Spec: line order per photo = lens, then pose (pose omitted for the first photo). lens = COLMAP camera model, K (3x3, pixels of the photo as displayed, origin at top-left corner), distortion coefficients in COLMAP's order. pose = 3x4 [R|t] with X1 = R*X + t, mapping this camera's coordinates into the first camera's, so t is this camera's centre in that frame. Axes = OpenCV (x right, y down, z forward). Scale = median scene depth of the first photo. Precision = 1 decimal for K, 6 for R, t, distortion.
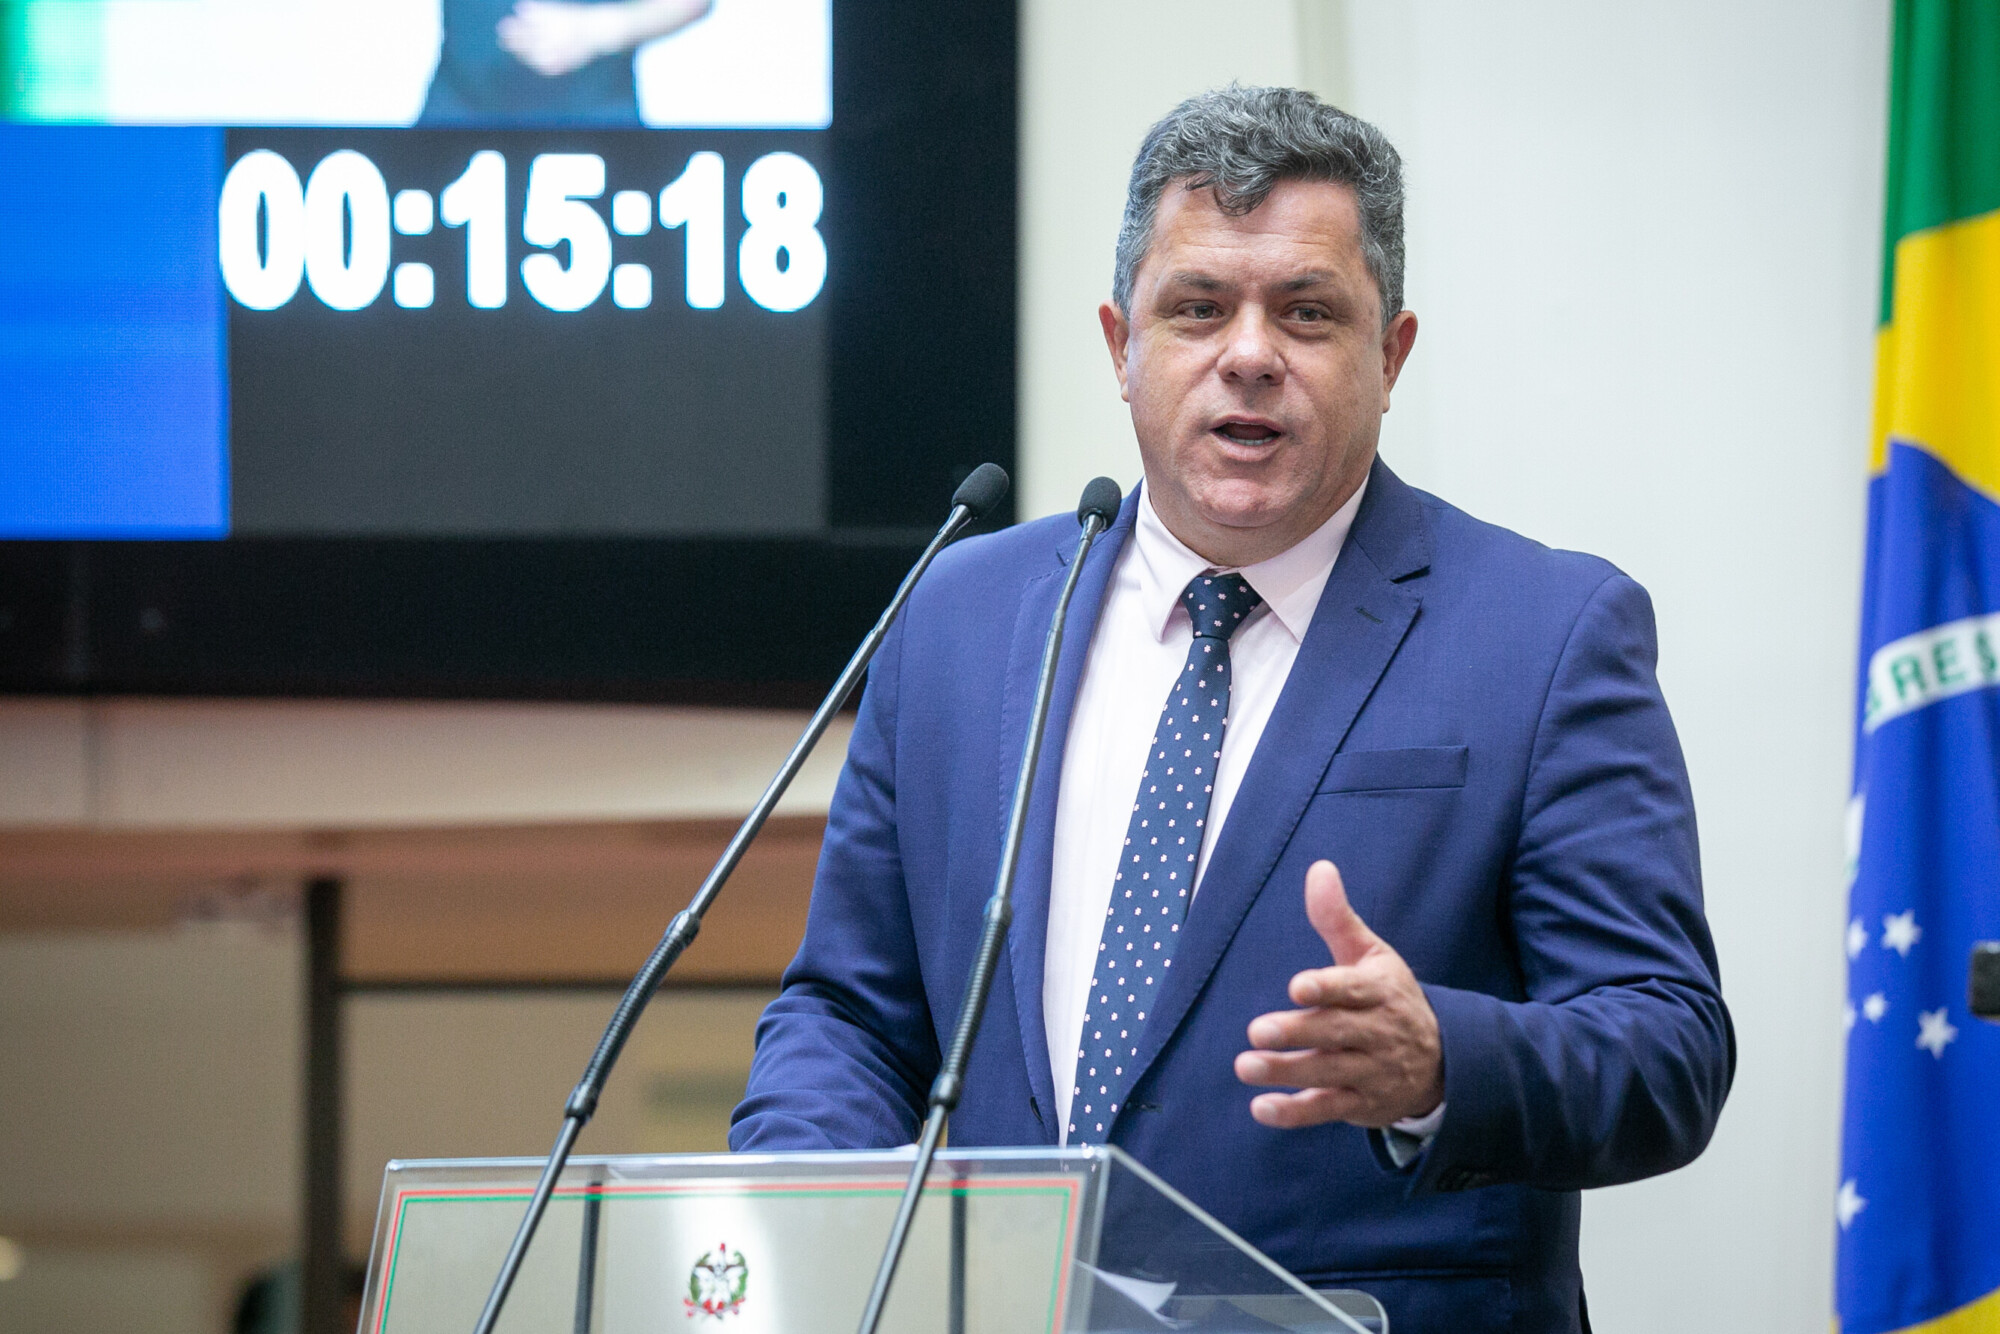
lens RADIAL K [[8855.7, 0, 1000.0], [0, 8855.7, 667.0], [0, 0, 1]] dist [0.152925, 1.483320]
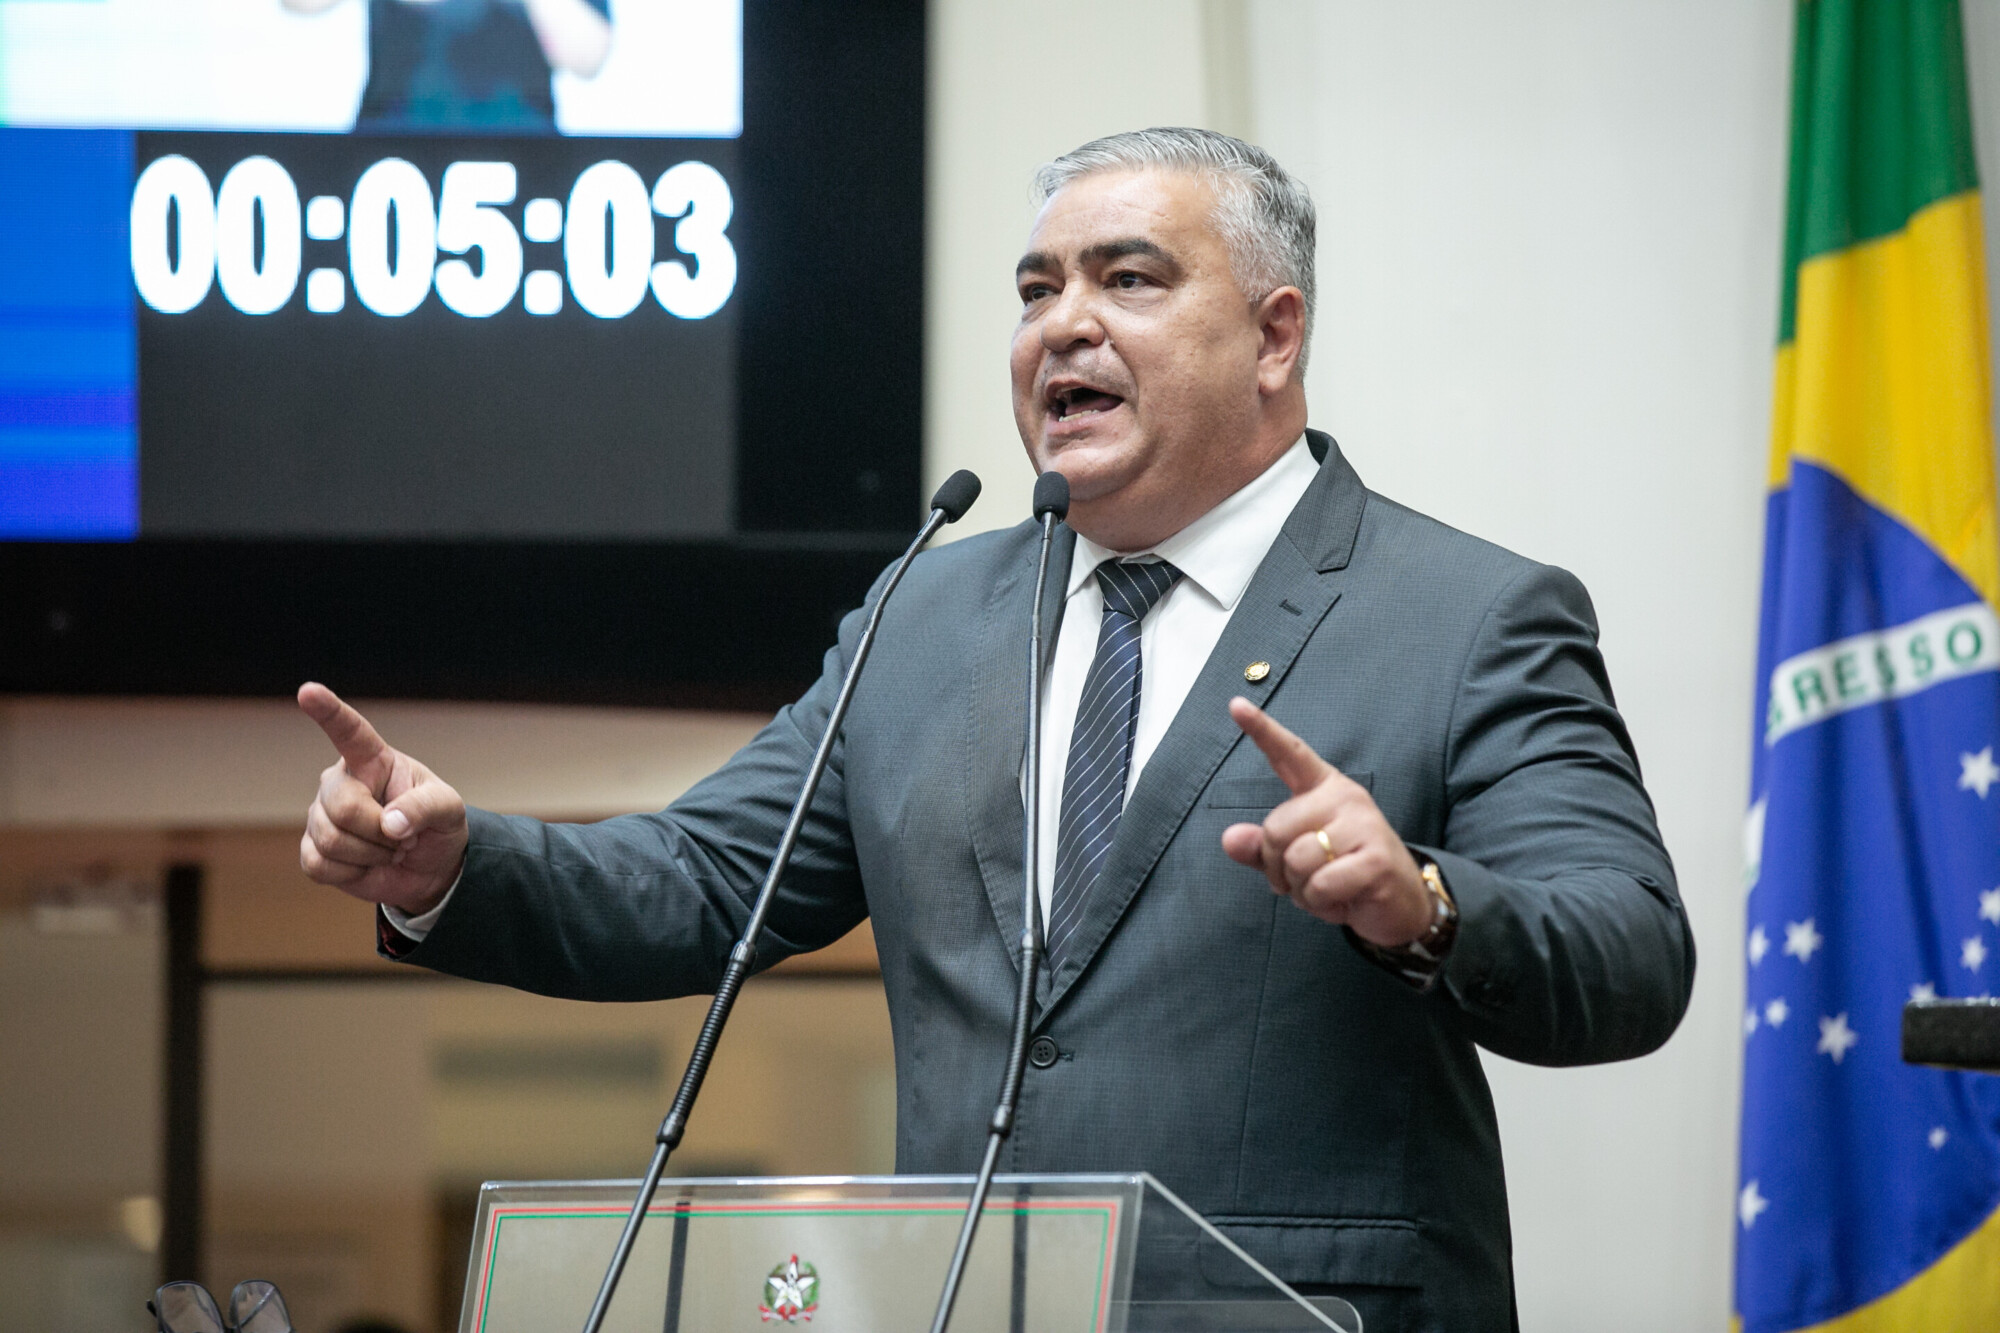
lens RADIAL K [[9704.2, 0, 1000.0], [0, 9704.2, 666.5], [0, 0, 1]] dist [0.487787, 7.110408]
pose [[0.999686, 0.001591, 0.025005, -0.019249], [-0.001785, 0.999968, 0.007740, -0.010162], [-0.024991, -0.007782, 0.999657, -0.122631]]
